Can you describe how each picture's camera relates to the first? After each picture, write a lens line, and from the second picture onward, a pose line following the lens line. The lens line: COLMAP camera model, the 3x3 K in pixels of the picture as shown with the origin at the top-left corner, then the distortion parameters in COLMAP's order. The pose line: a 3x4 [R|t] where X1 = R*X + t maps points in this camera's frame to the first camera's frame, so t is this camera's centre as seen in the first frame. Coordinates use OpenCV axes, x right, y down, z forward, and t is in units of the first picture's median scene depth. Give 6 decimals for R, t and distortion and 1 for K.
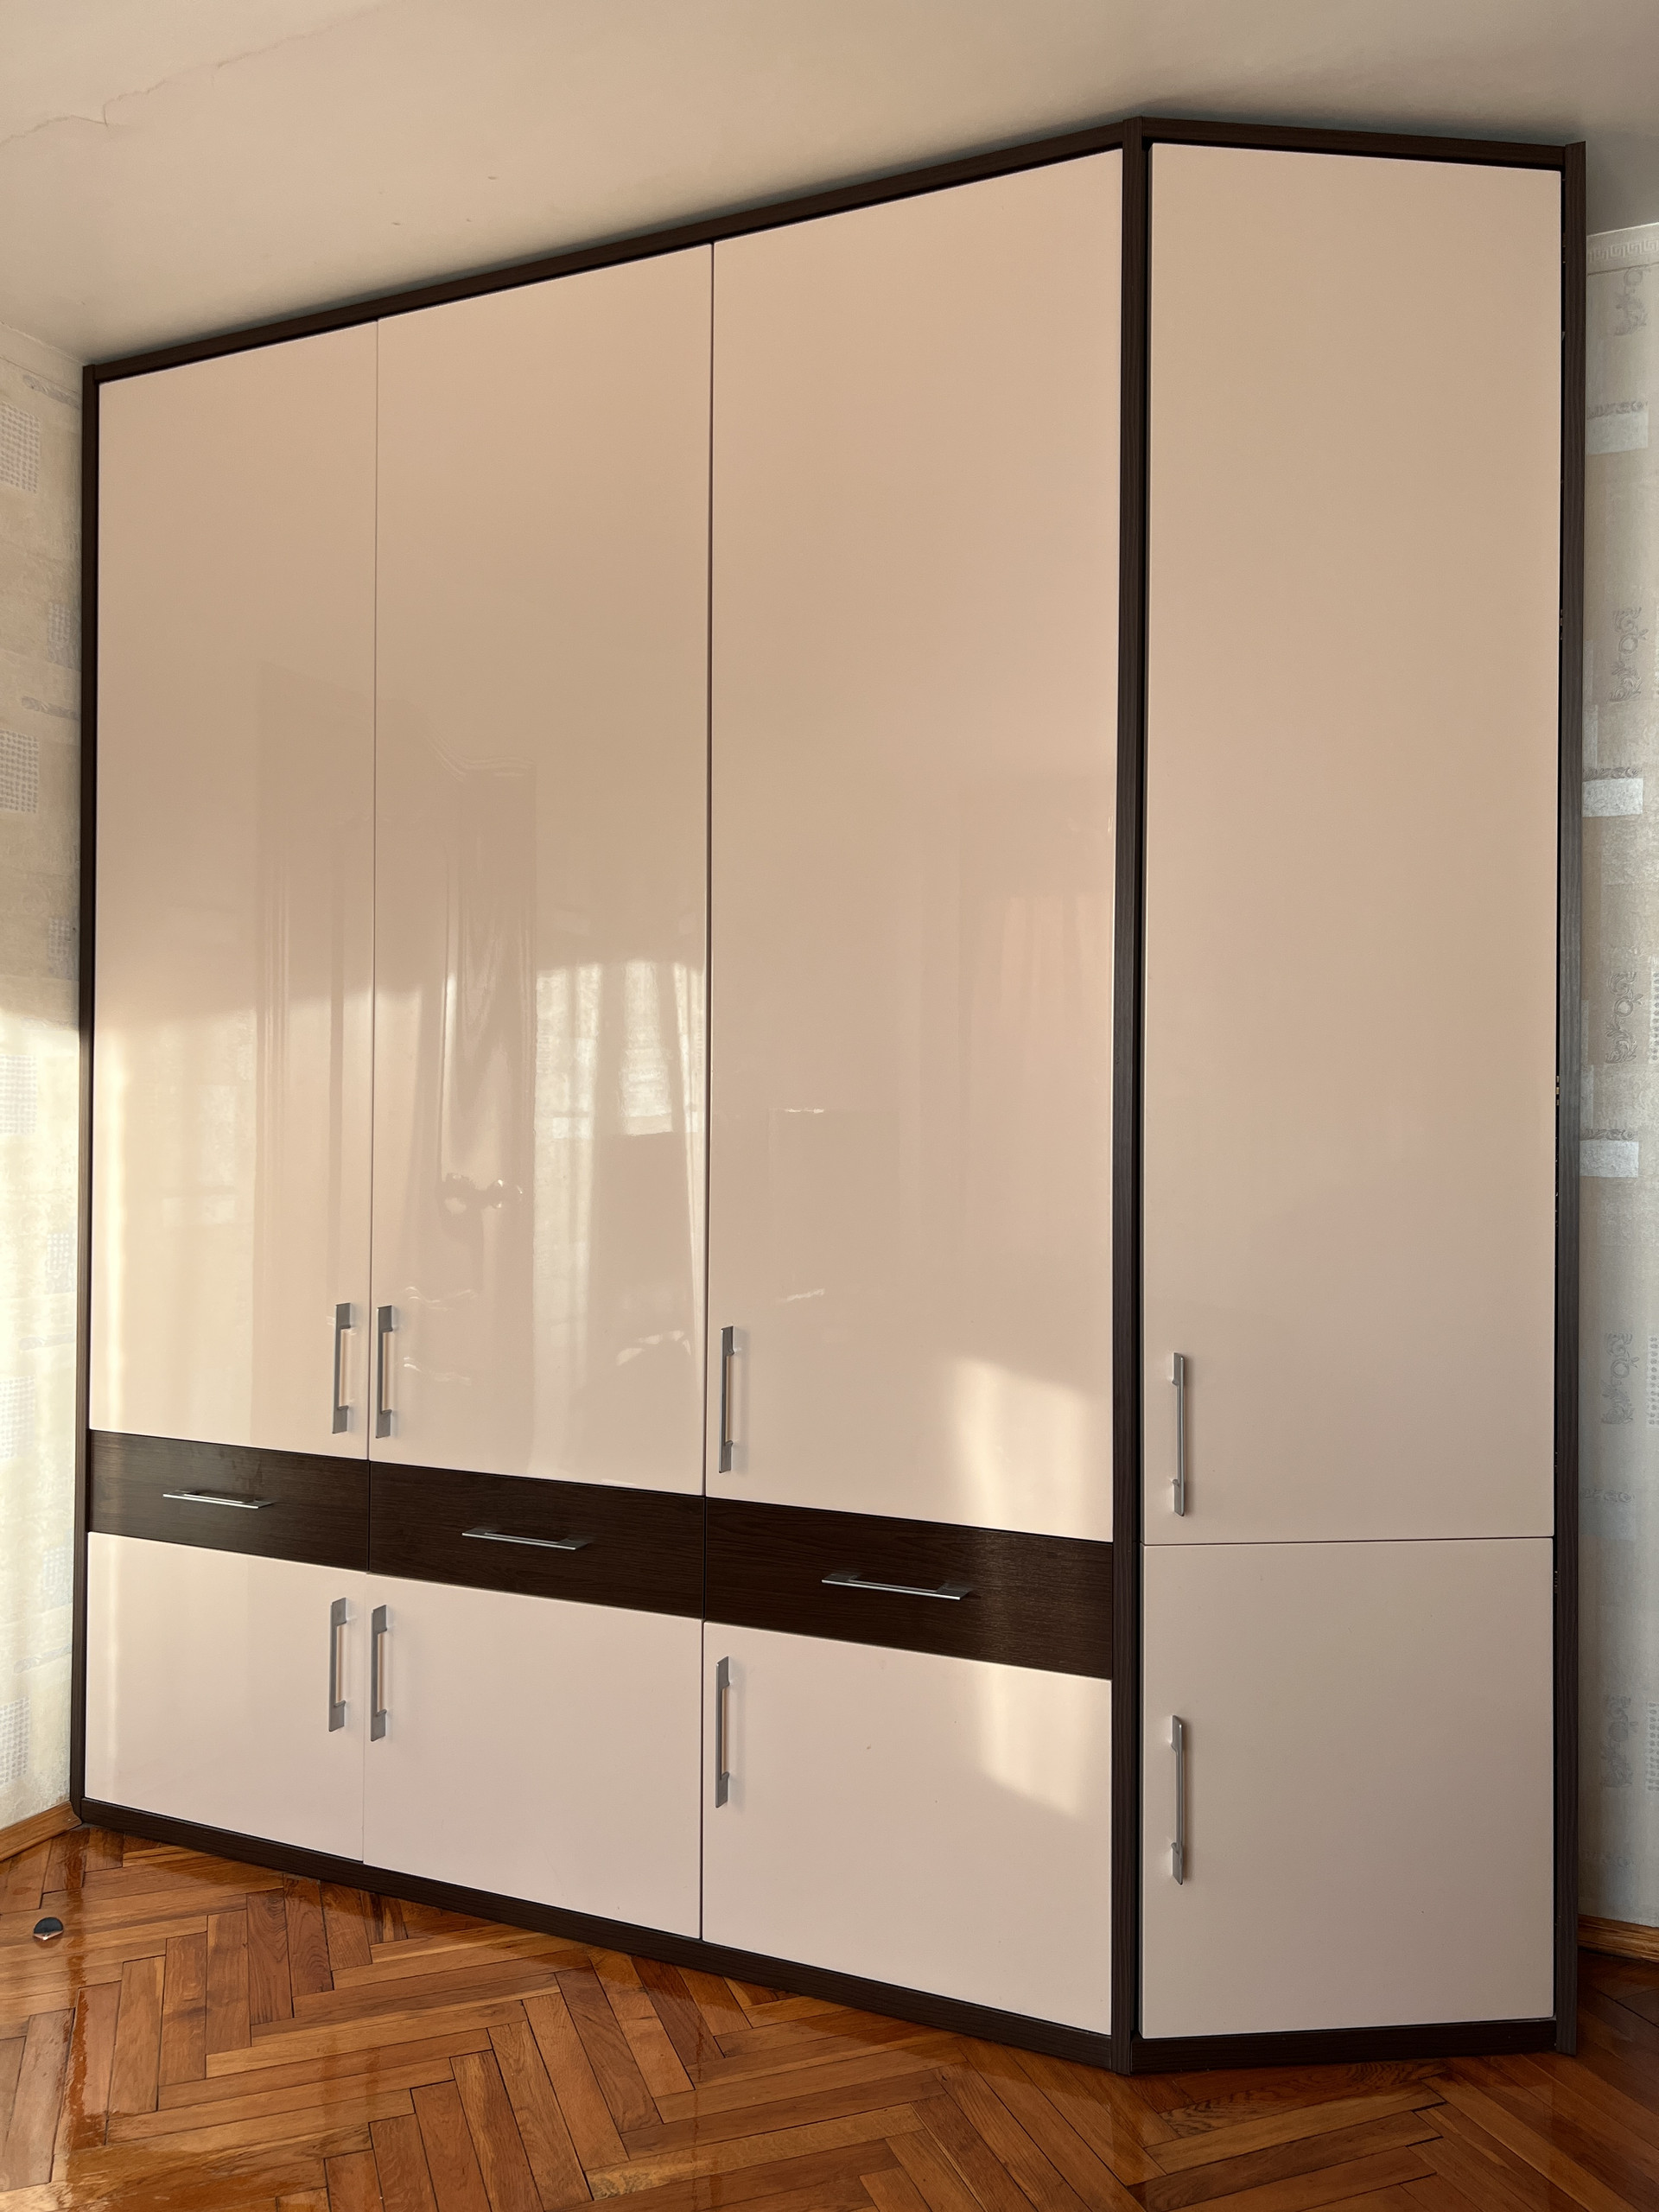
lens RADIAL K [[1665.5, 0, 834.4], [0, 1665.5, 1103.7], [0, 0, 1]] dist [0.037476, -0.033124]
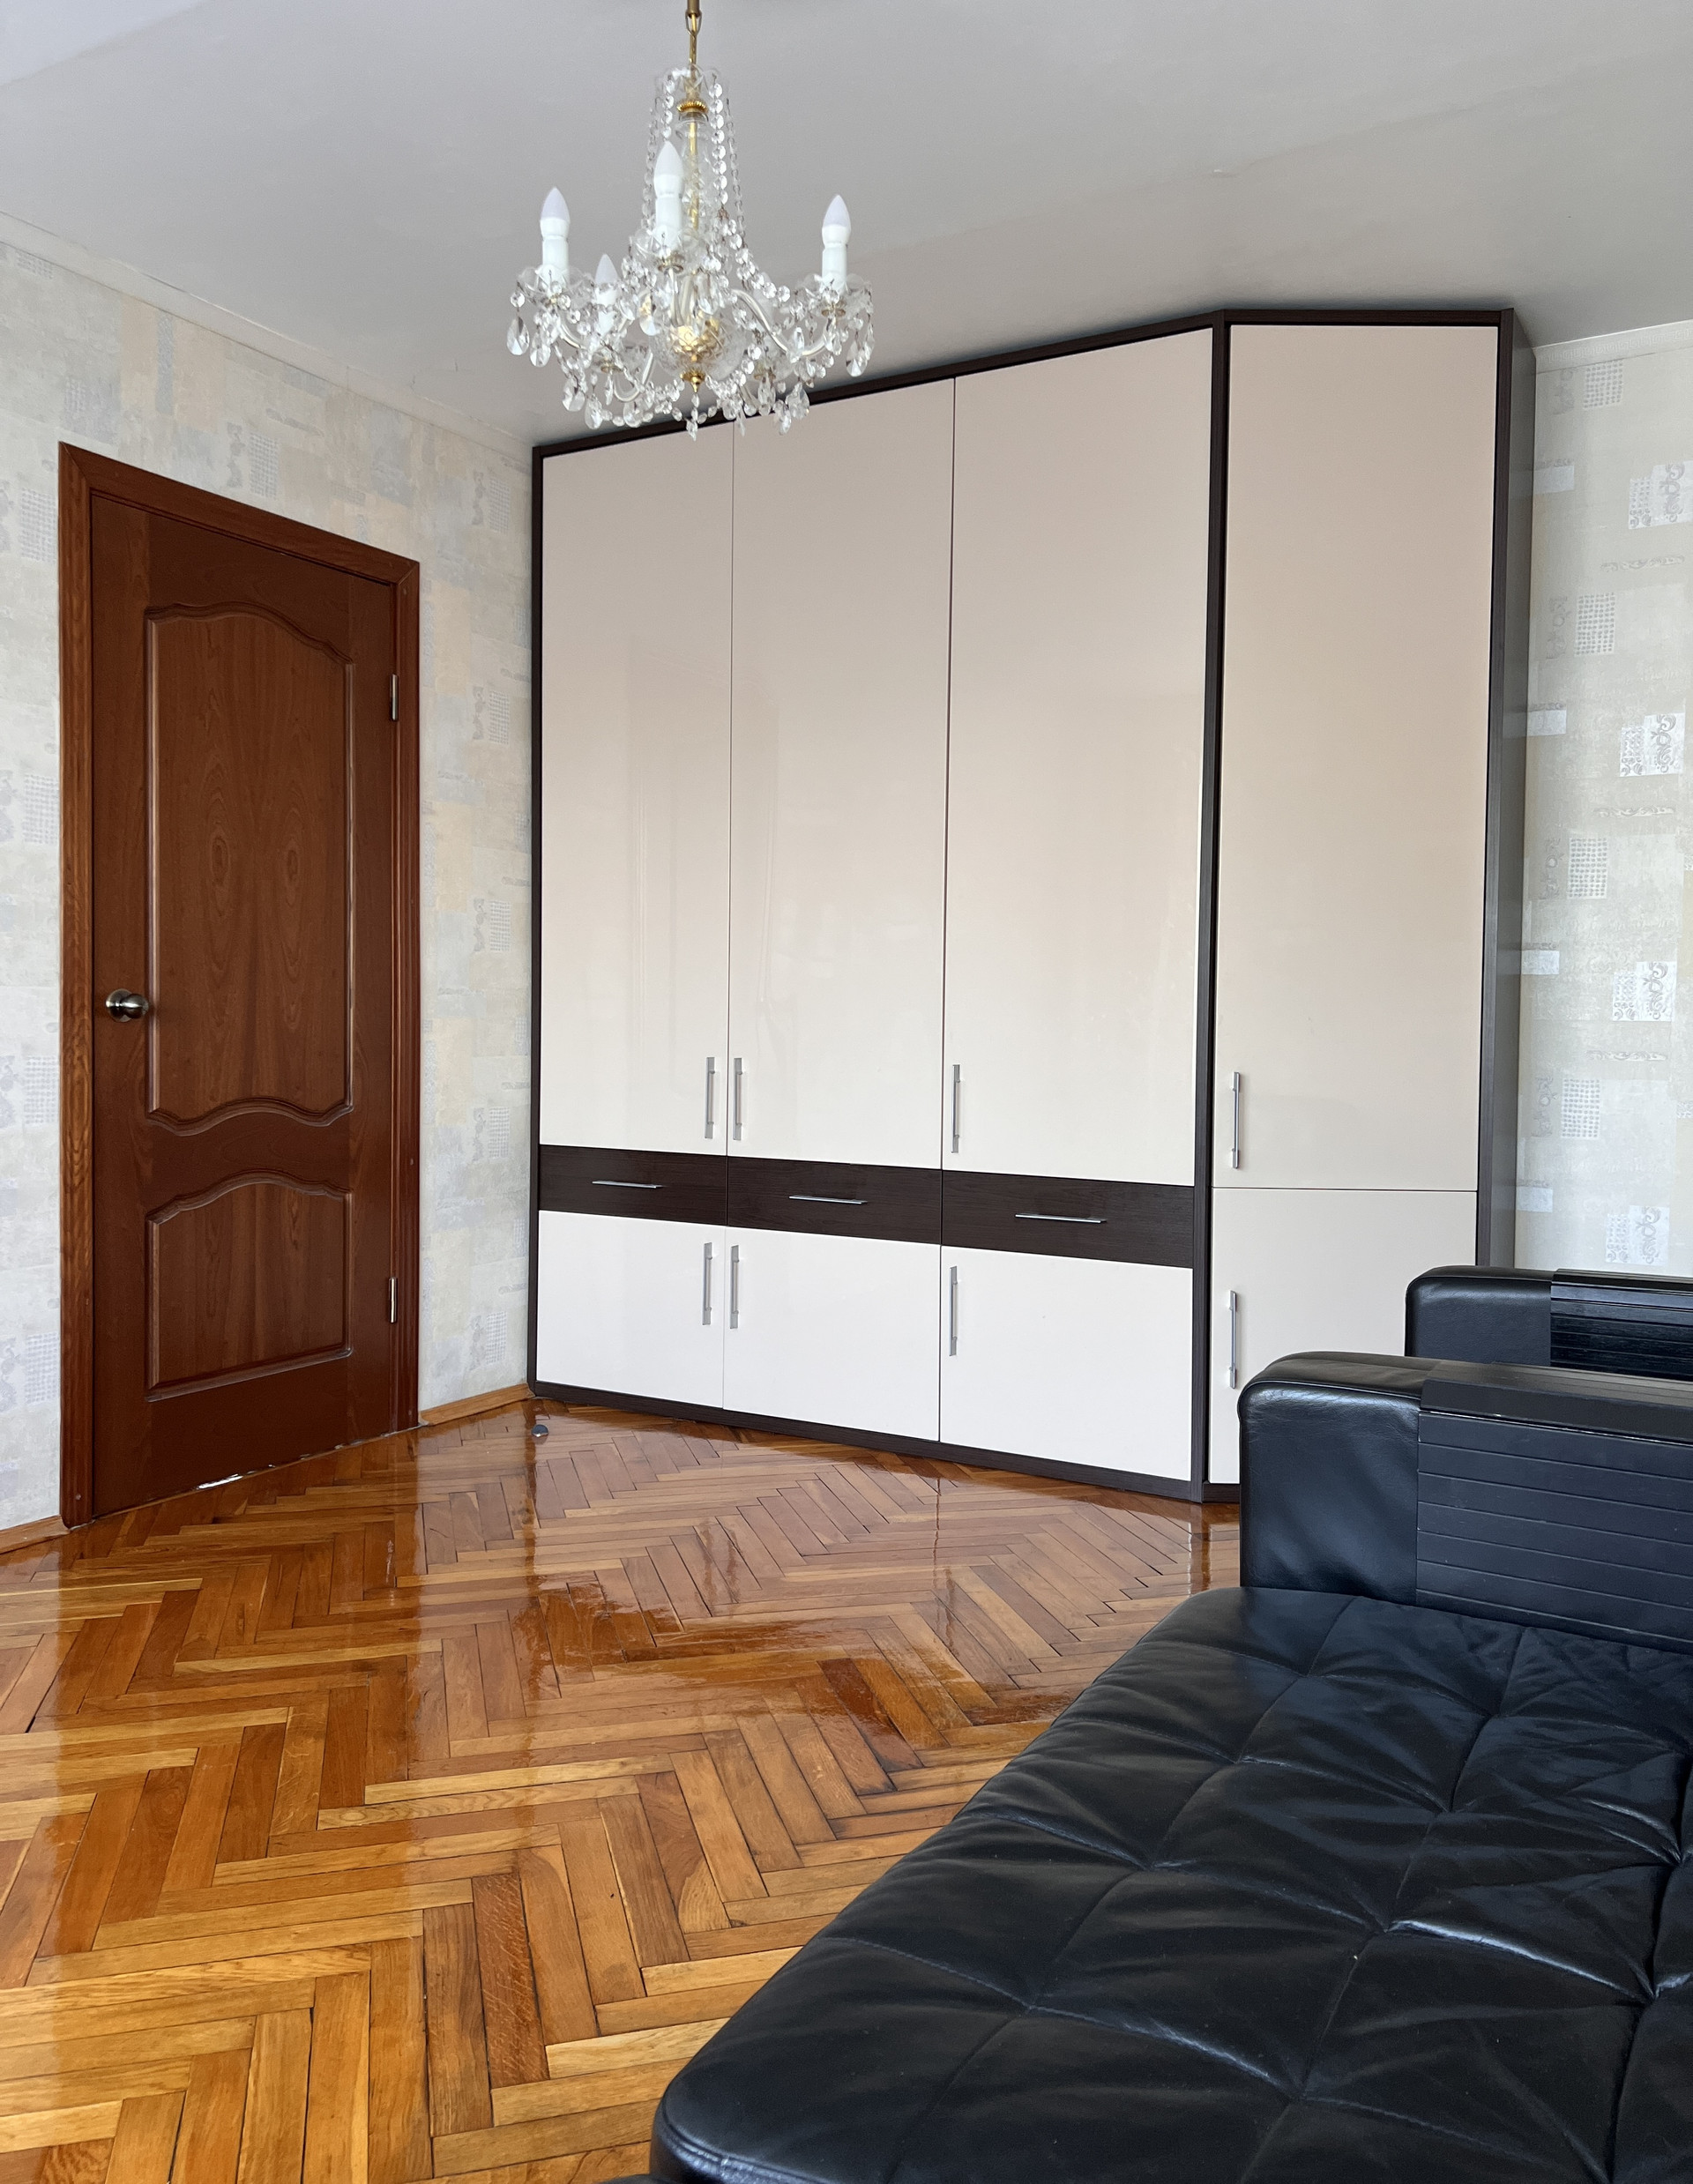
lens RADIAL K [[1693.5, 0, 849.2], [0, 1693.5, 1041.1], [0, 0, 1]] dist [0.083185, -0.000669]
pose [[0.995079, 0.008006, -0.098764, -0.006787], [-0.006489, 0.999856, 0.015674, 0.085895], [0.098876, -0.014956, 0.994987, -0.626061]]
